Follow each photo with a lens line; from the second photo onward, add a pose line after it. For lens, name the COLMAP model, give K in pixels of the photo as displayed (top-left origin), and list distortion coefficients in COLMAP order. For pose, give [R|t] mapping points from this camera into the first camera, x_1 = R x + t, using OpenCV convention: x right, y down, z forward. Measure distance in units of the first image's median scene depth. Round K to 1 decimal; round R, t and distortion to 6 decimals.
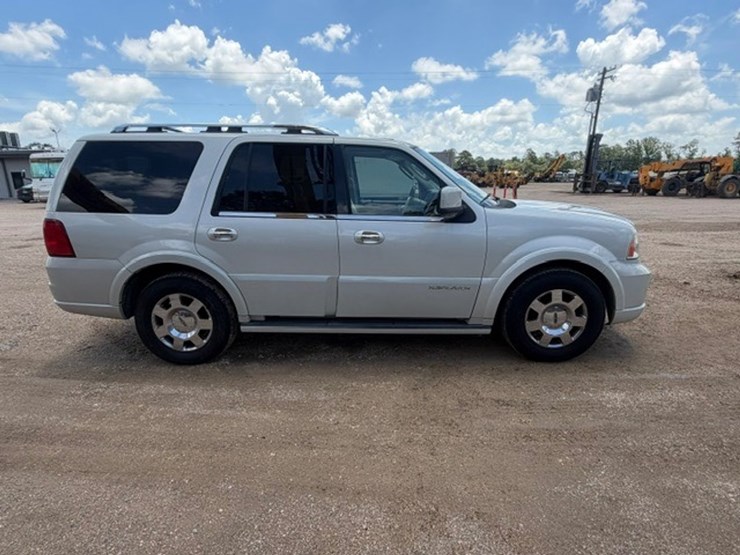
lens RADIAL K [[390.4, 0, 370.0], [0, 390.4, 277.5], [0, 0, 1]] dist [0.001152, 0.000339]
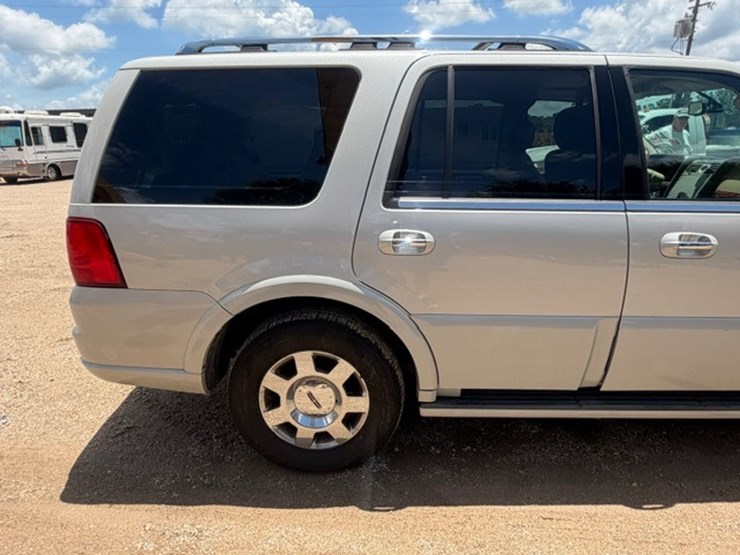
lens RADIAL K [[484.8, 0, 369.4], [0, 484.8, 278.9], [0, 0, 1]] dist [-0.008844, 0.003044]
pose [[0.999778, -0.008383, -0.019334, -0.392486], [0.008902, 0.999597, 0.026941, -0.075292], [0.019101, -0.027107, 0.999450, 0.329456]]
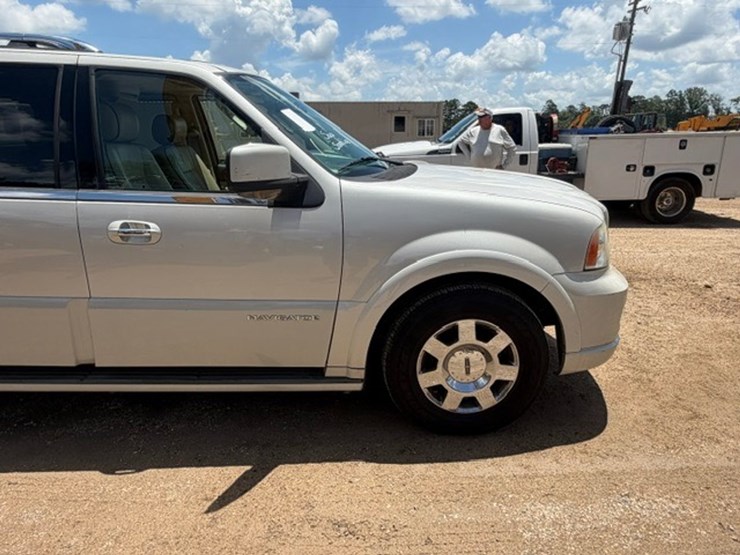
lens RADIAL K [[484.8, 0, 369.4], [0, 484.8, 278.9], [0, 0, 1]] dist [-0.008844, 0.003044]
pose [[0.999408, -0.004289, 0.034140, 0.297012], [0.002973, 0.999254, 0.038511, -0.057966], [-0.034279, -0.038387, 0.998675, 0.268471]]
